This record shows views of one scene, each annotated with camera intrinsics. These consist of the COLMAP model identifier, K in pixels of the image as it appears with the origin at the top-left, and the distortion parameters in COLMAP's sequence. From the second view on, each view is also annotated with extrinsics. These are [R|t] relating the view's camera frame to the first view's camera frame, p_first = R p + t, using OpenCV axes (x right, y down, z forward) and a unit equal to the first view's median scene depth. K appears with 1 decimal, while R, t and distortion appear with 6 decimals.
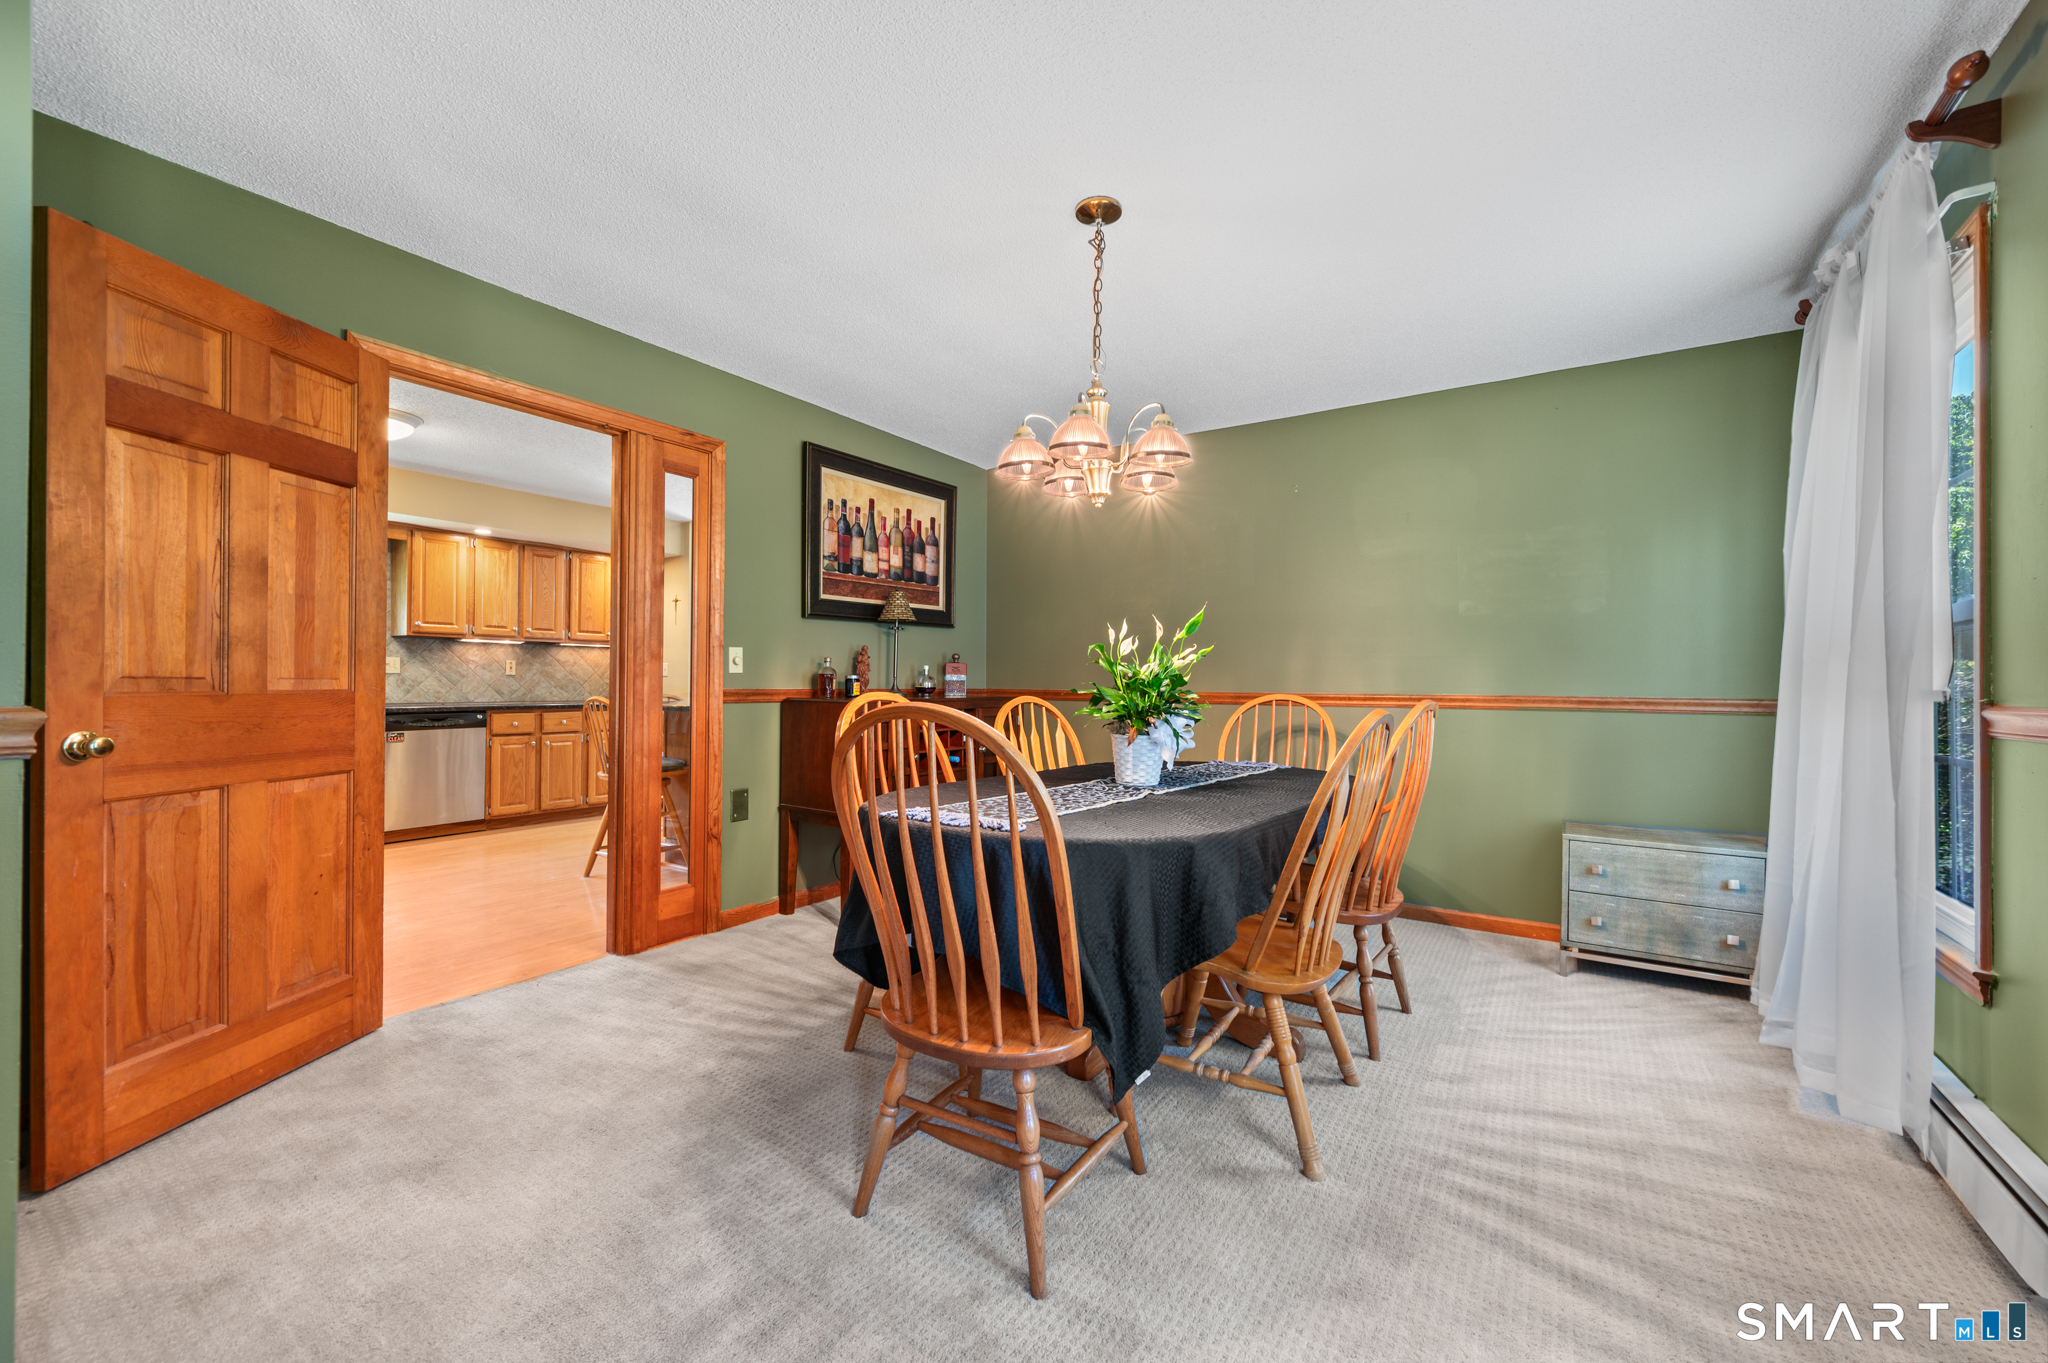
lens RADIAL K [[815.6, 0, 1020.4], [0, 815.6, 686.8], [0, 0, 1]] dist [0.002409, 0.000233]
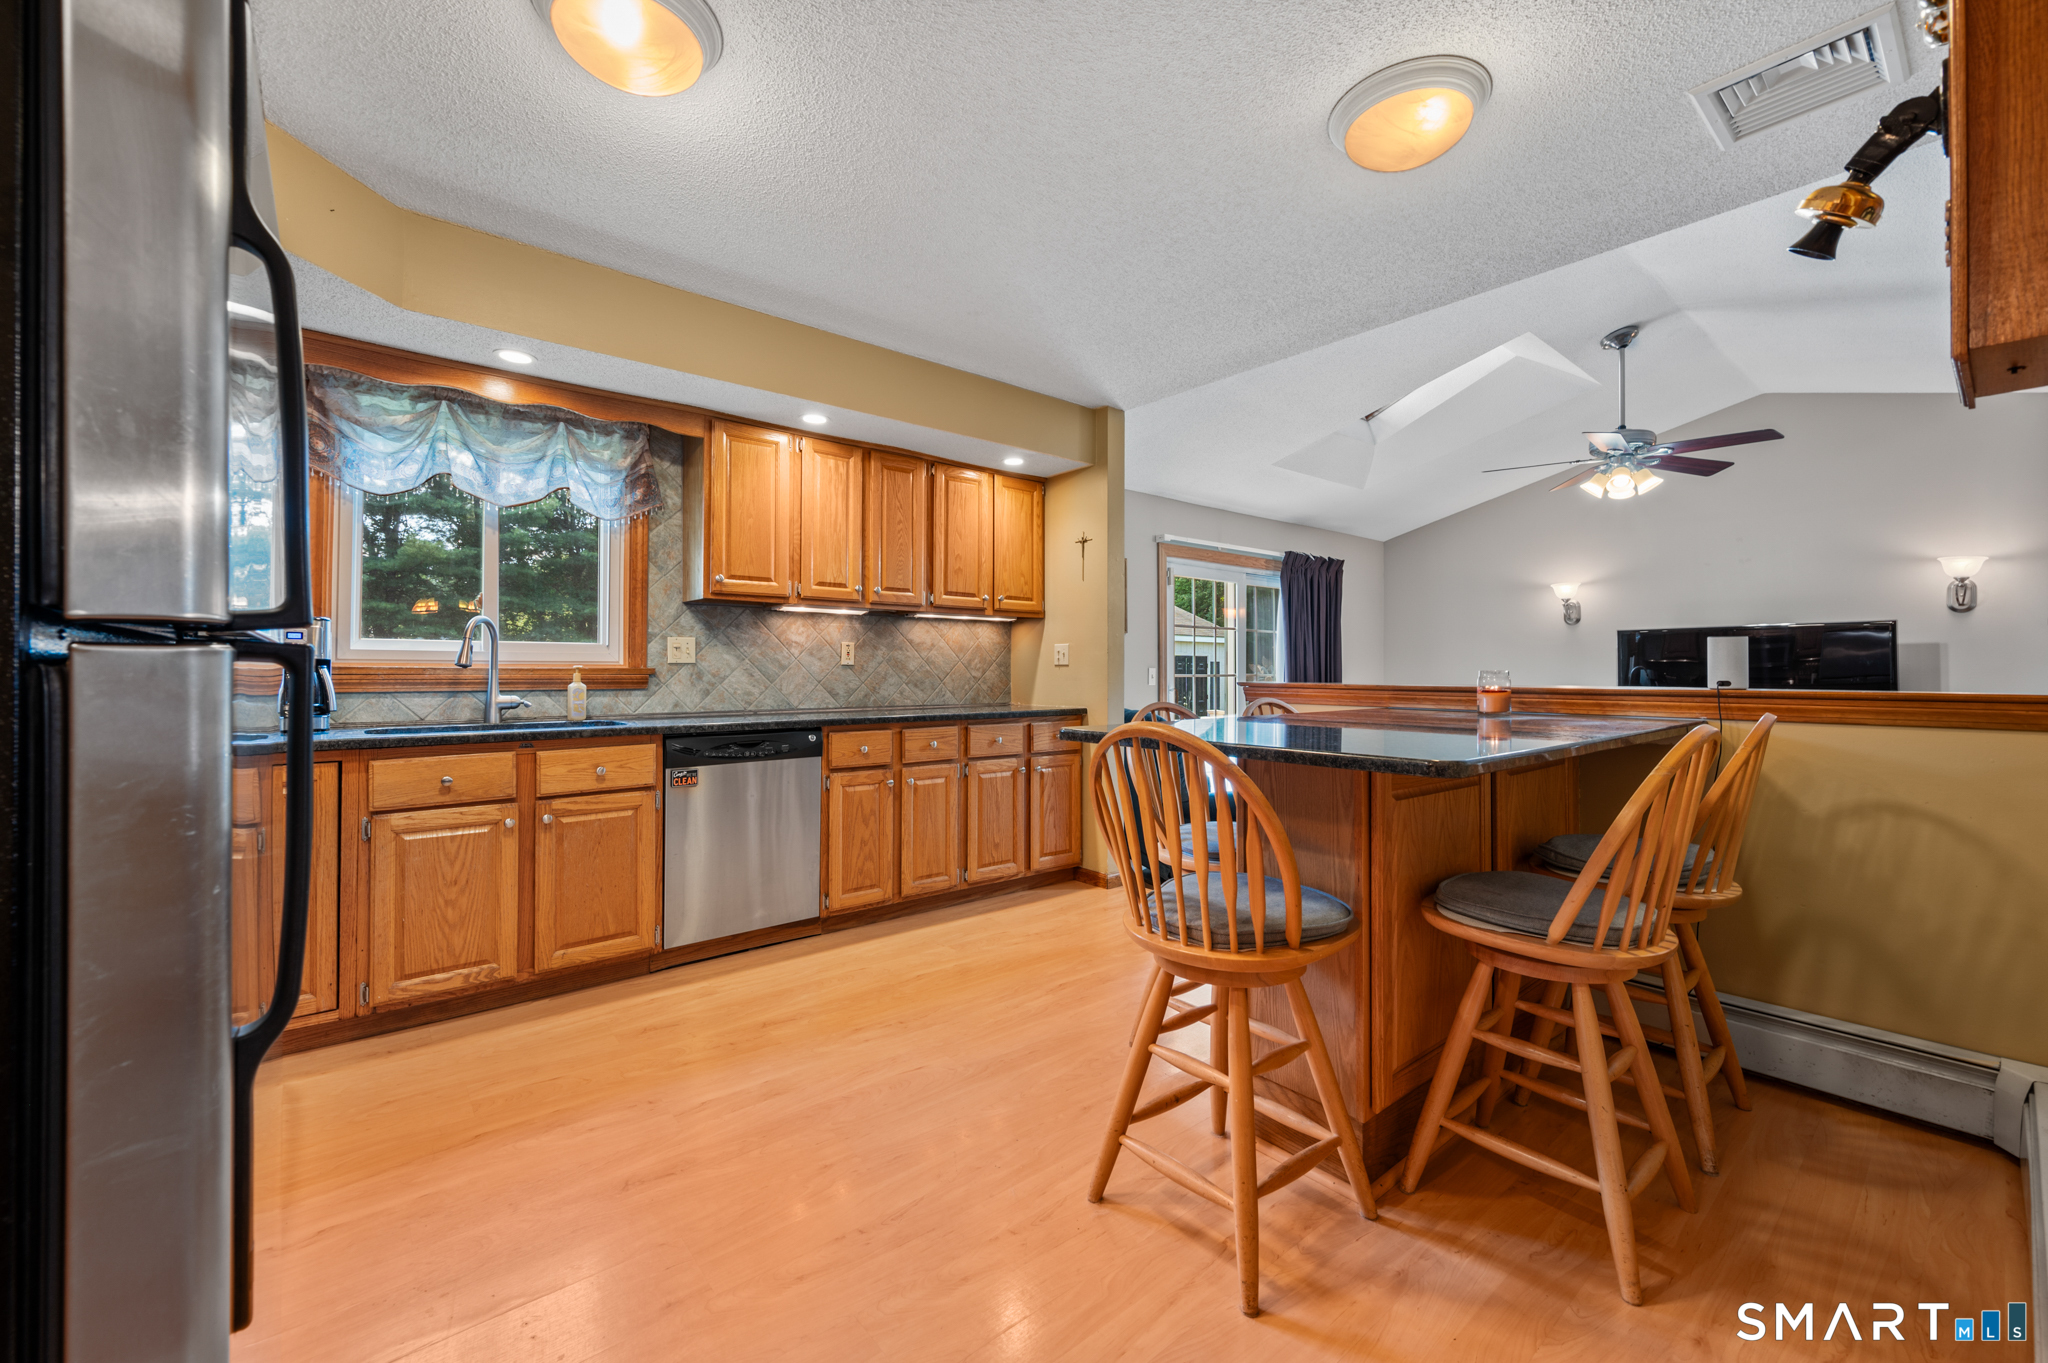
lens RADIAL K [[836.0, 0, 1026.0], [0, 836.0, 672.6], [0, 0, 1]] dist [-0.000036, -0.000145]
pose [[0.957361, -0.003157, -0.288878, -0.329374], [0.002325, 0.999992, -0.003226, -0.006582], [0.288886, 0.002417, 0.957360, 0.455053]]
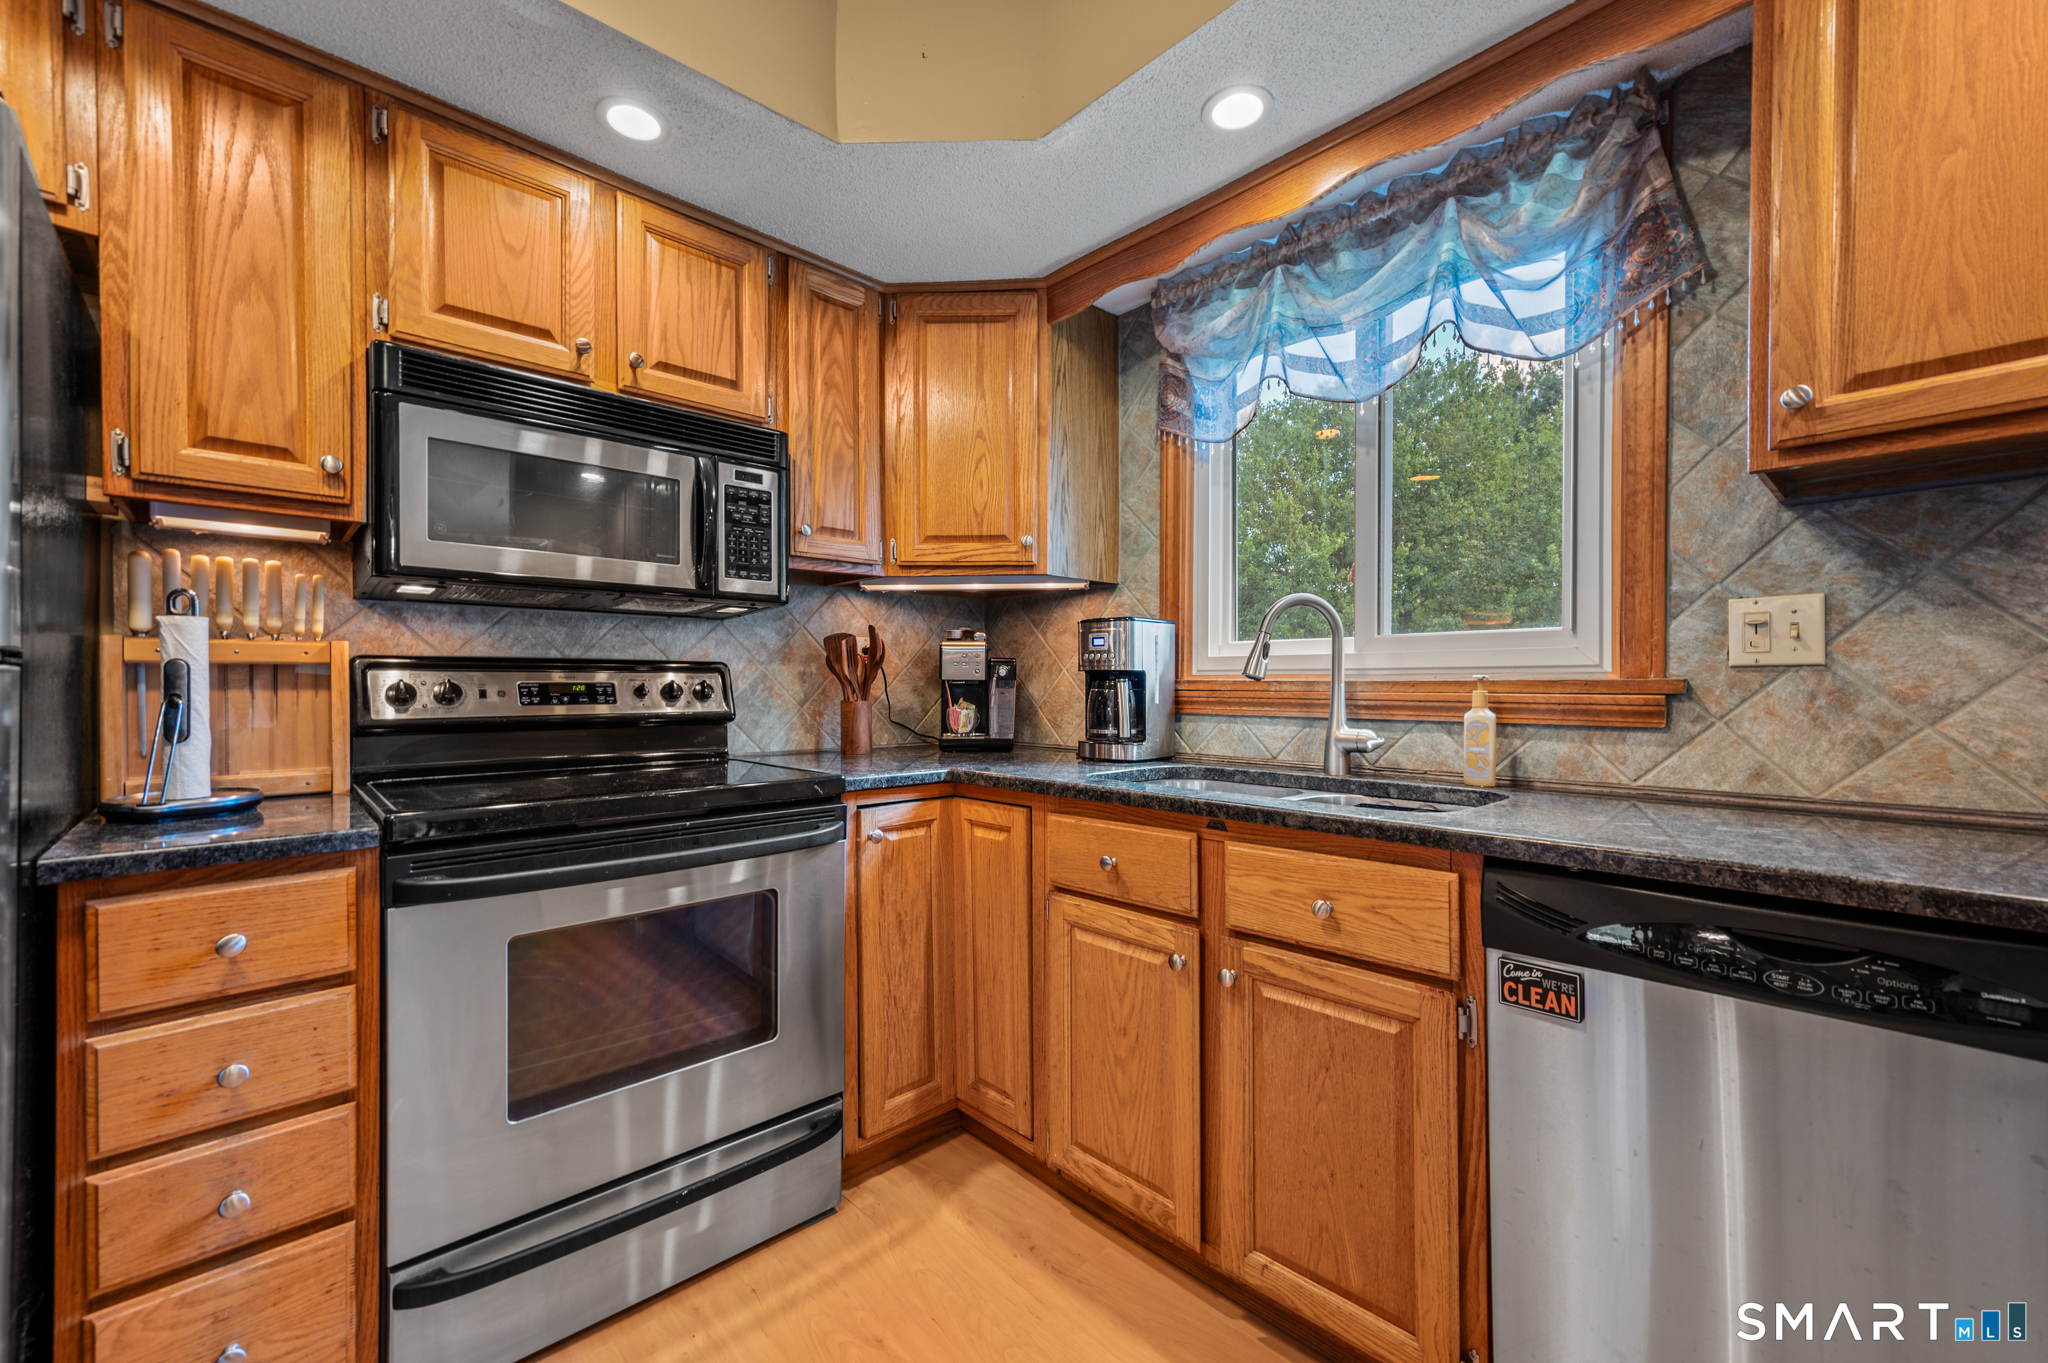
lens RADIAL K [[815.6, 0, 1020.4], [0, 815.6, 686.8], [0, 0, 1]] dist [0.002409, 0.000233]
pose [[-0.221358, -0.005206, -0.975179, -0.477137], [-0.006700, 0.999970, -0.003817, -0.007709], [0.975170, 0.005689, -0.221386, 0.804684]]
